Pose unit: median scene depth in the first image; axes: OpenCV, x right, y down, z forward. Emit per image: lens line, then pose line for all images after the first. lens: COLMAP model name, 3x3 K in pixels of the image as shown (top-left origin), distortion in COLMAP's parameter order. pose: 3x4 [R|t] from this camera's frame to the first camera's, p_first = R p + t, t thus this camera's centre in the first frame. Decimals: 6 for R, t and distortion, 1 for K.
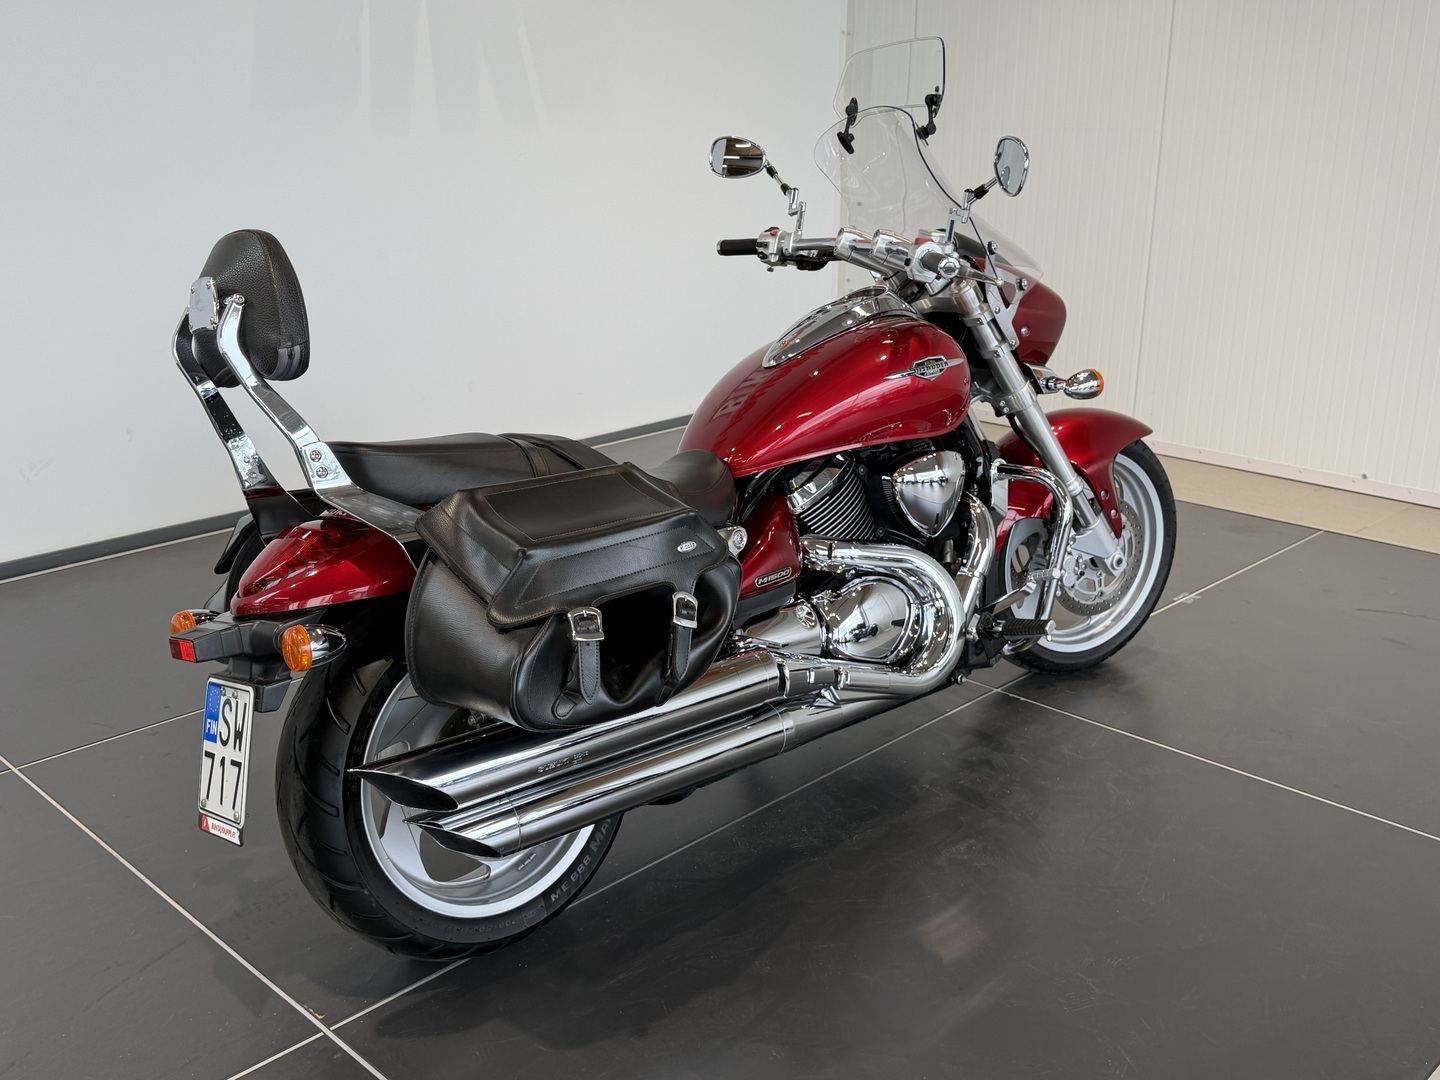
lens RADIAL K [[1462.7, 0, 728.3], [0, 1462.7, 540.5], [0, 0, 1]] dist [0.319013, -1.019121]
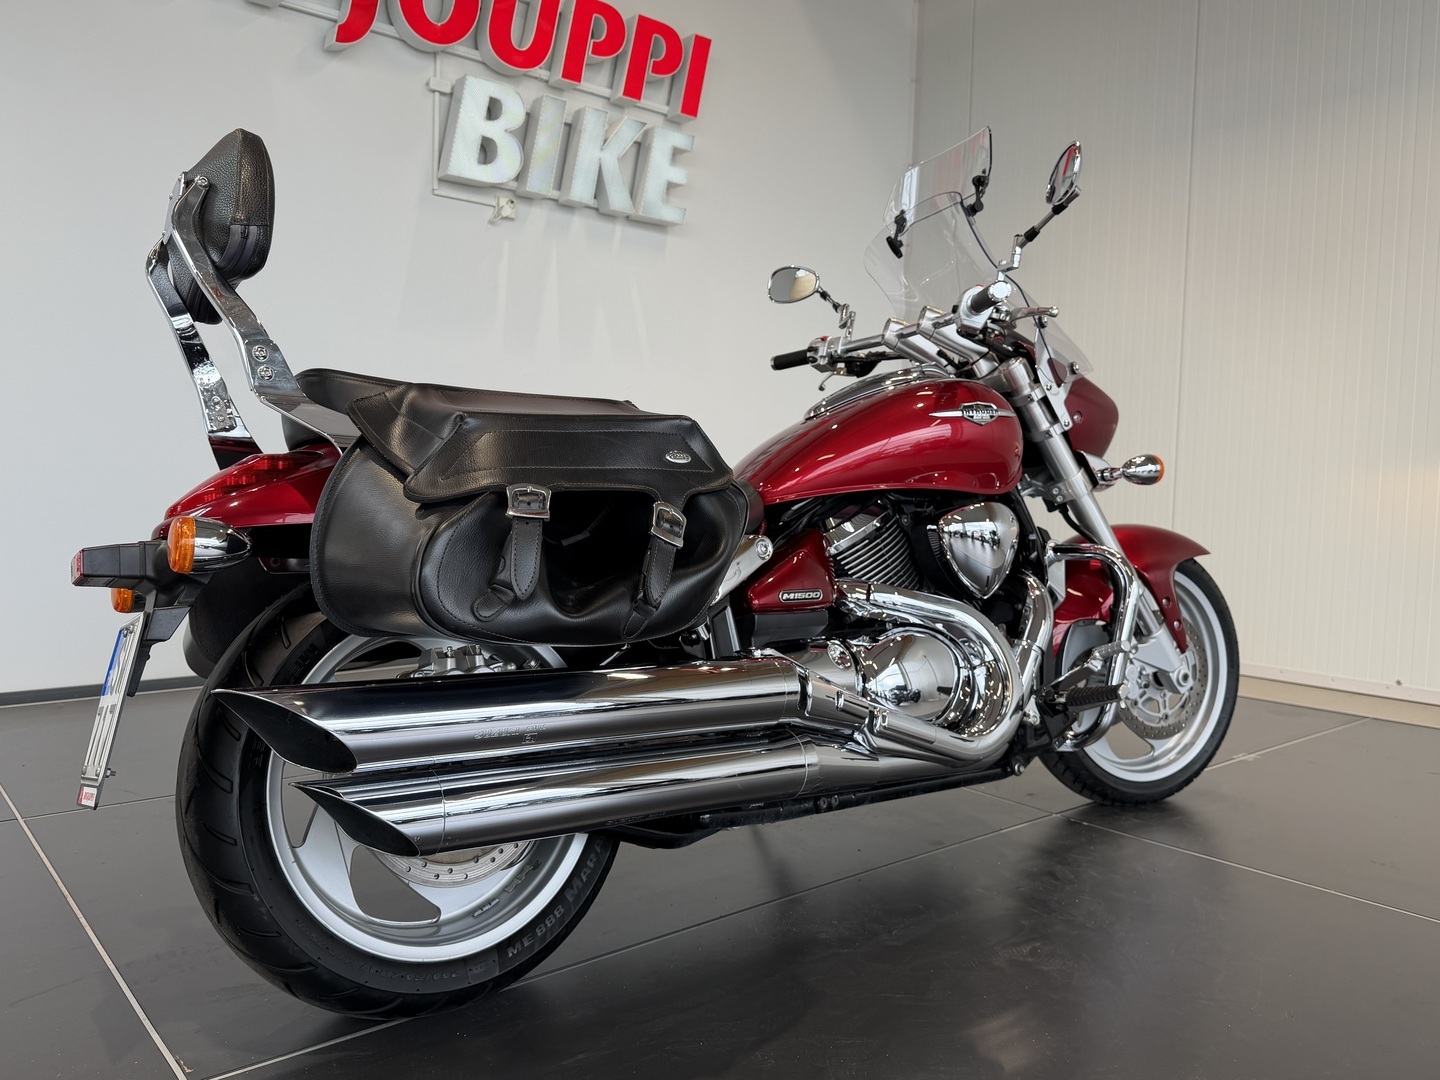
lens RADIAL K [[1095.0, 0, 717.5], [0, 1095.0, 543.6], [0, 0, 1]] dist [0.173628, -0.321101]
pose [[0.994974, 0.029214, -0.095773, 0.037492], [-0.052892, 0.965500, -0.254975, 0.144511], [0.085020, 0.258759, 0.962193, 0.305248]]
